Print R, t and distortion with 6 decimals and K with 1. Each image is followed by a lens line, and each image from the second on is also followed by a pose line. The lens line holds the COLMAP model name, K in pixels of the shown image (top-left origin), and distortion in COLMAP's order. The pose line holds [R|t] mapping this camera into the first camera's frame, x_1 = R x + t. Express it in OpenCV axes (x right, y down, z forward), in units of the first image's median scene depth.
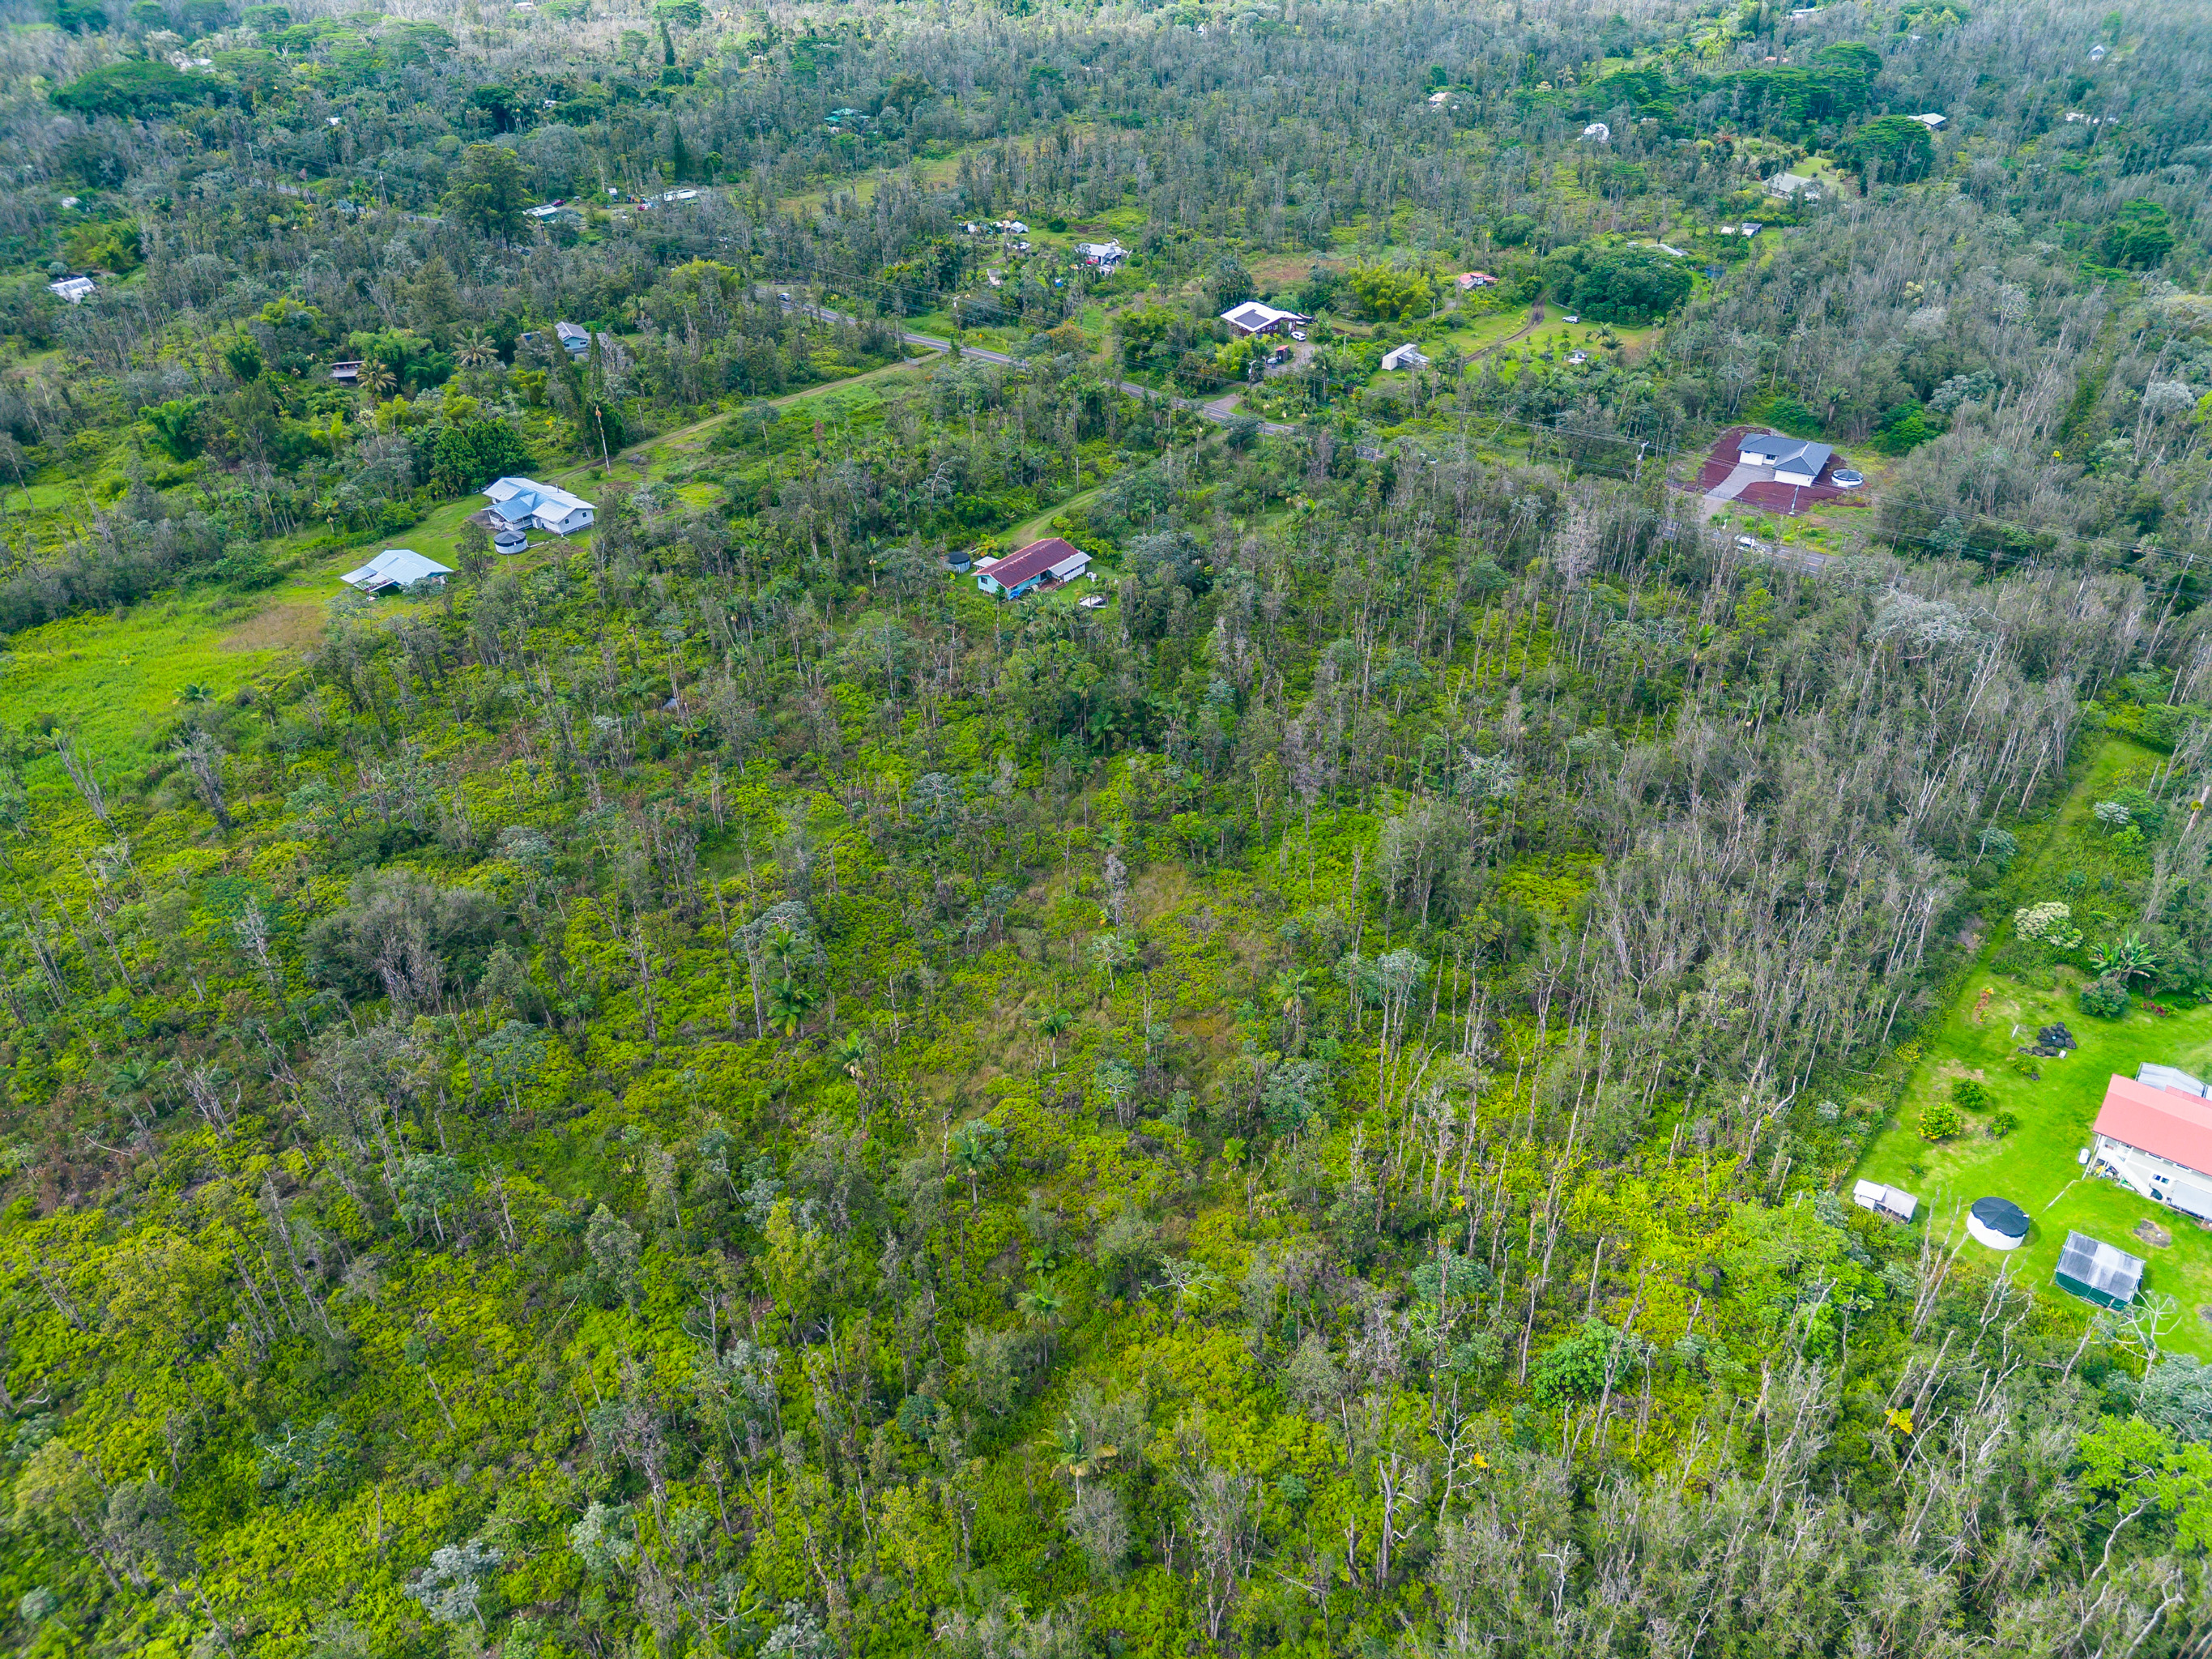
lens RADIAL K [[1560.8, 0, 1106.0], [0, 1560.8, 829.5], [0, 0, 1]] dist [0.041439, -0.028116]
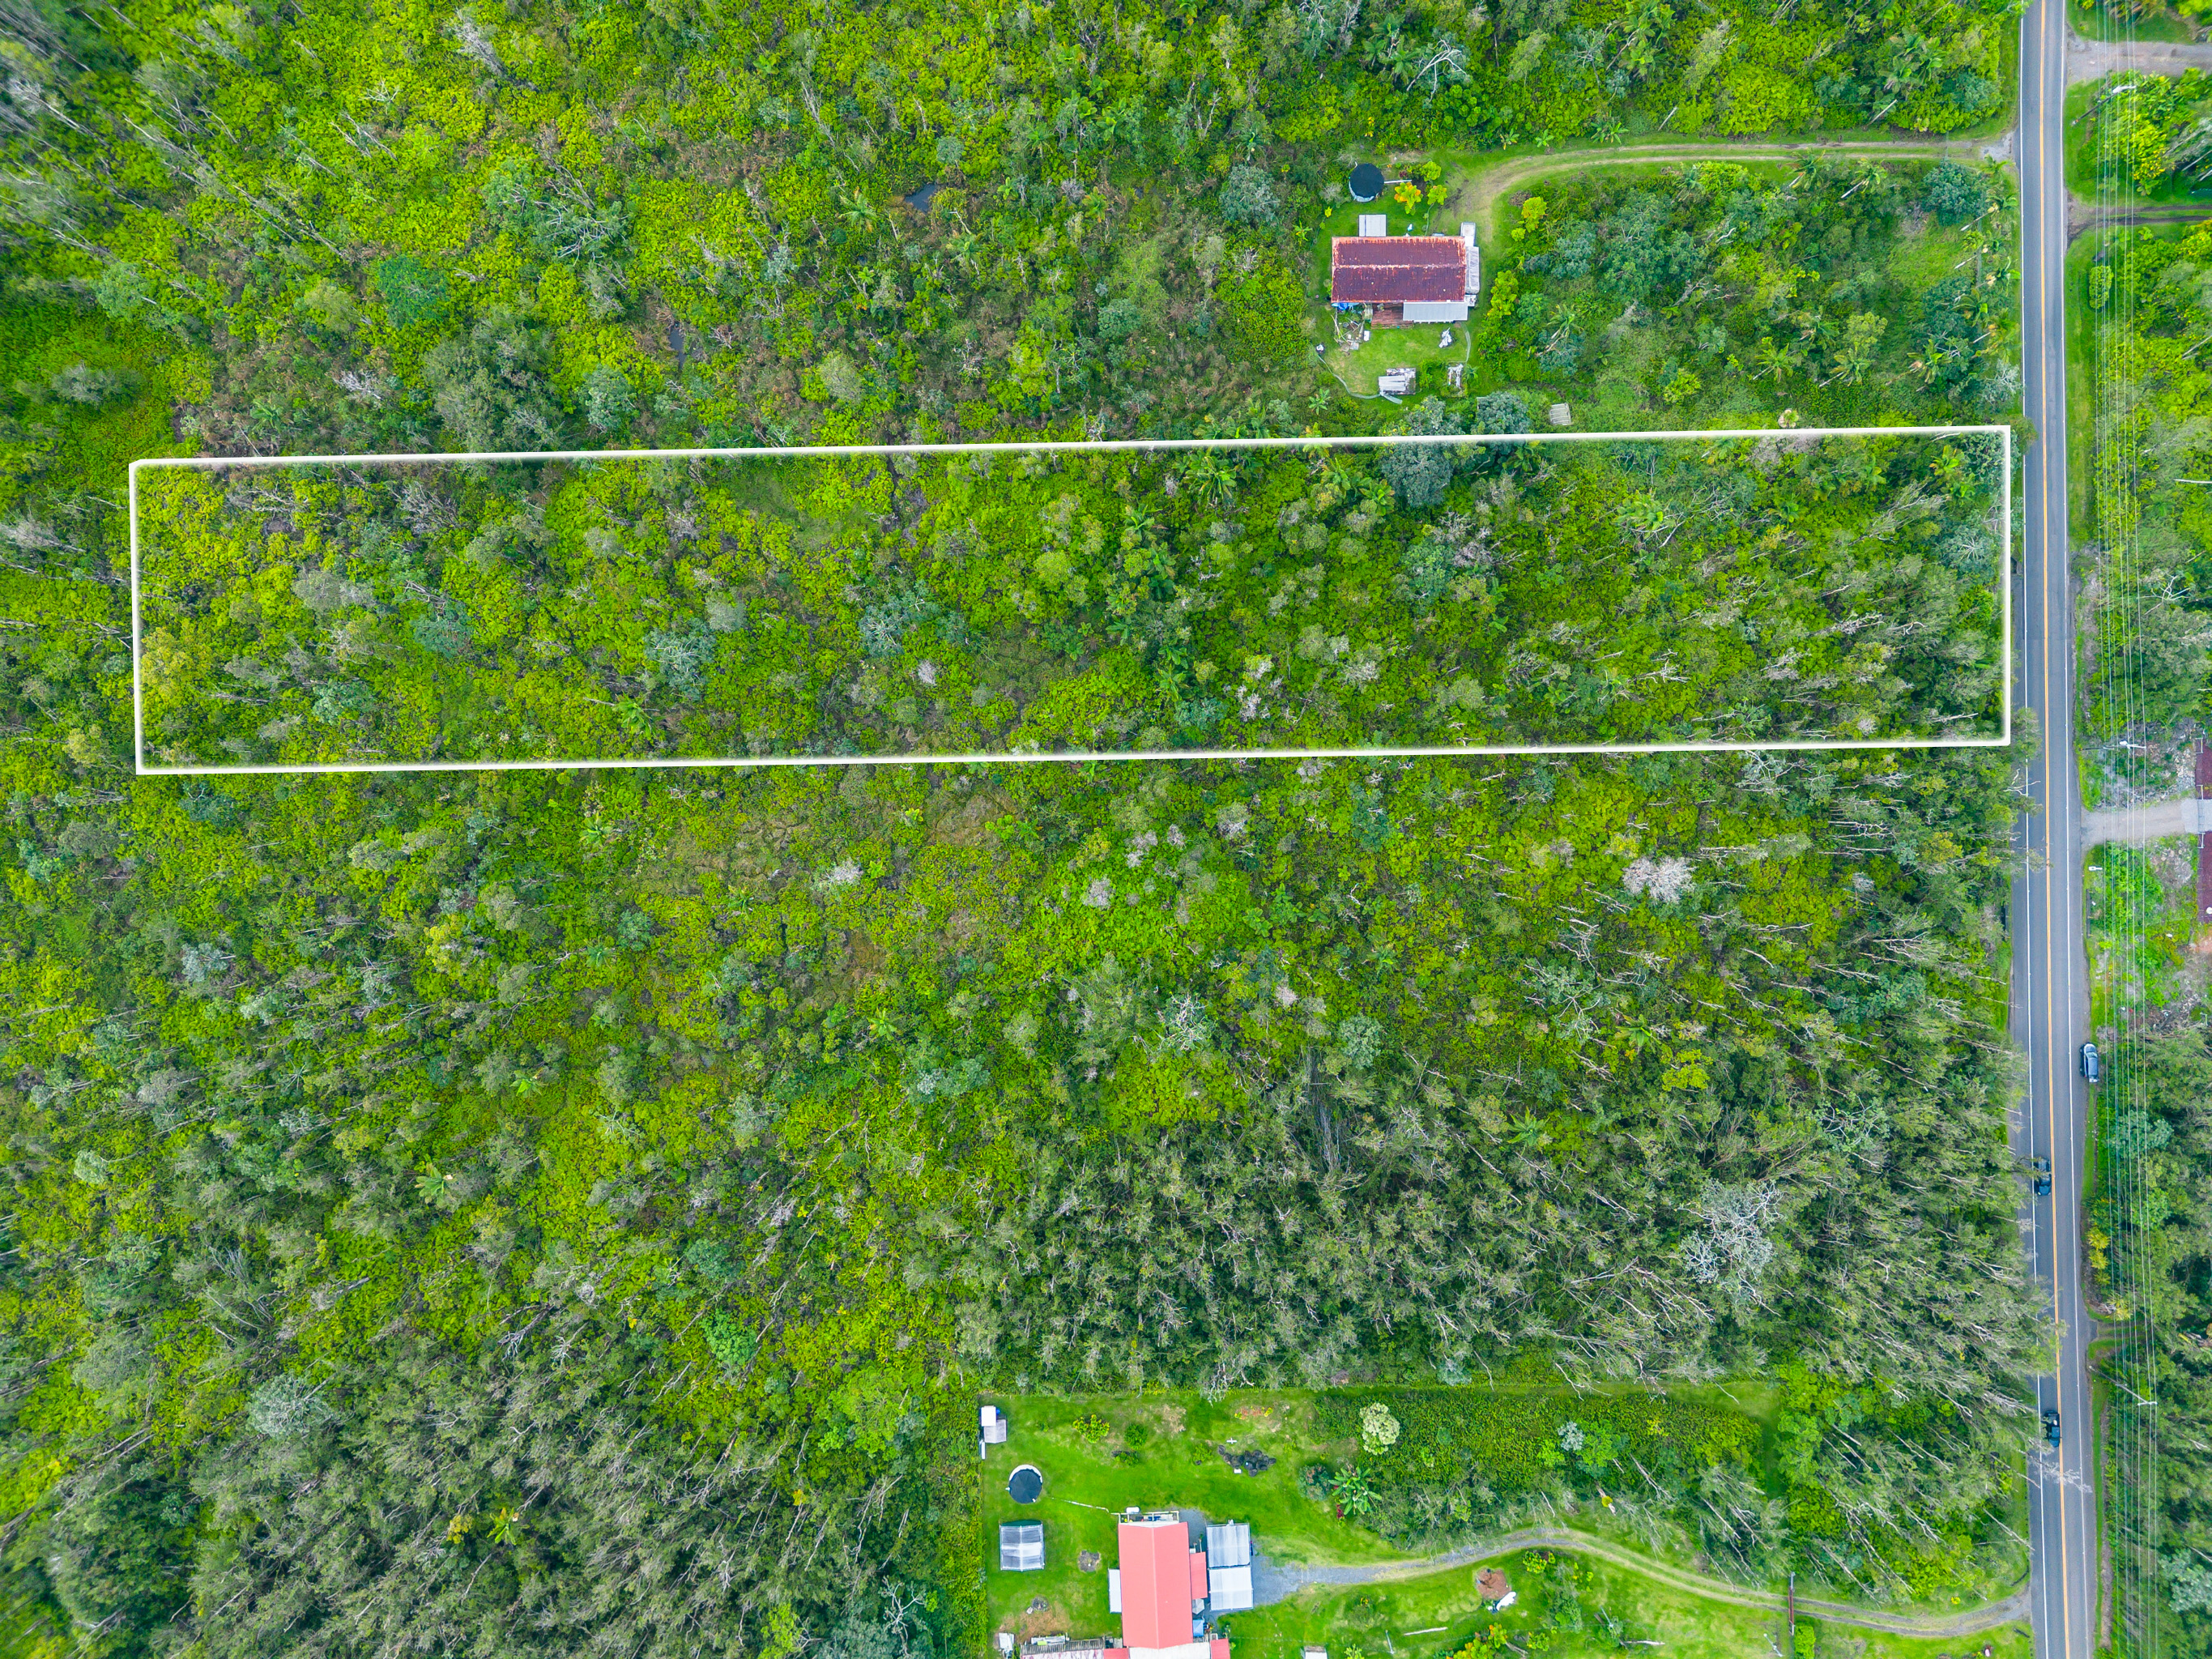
lens RADIAL K [[1560.8, 0, 1106.0], [0, 1560.8, 829.5], [0, 0, 1]] dist [0.041439, -0.028116]
pose [[0.647422, 0.761859, 0.020397, 0.049809], [-0.430910, 0.343847, 0.834318, -0.596664], [0.628619, -0.548945, 0.550907, 0.267127]]
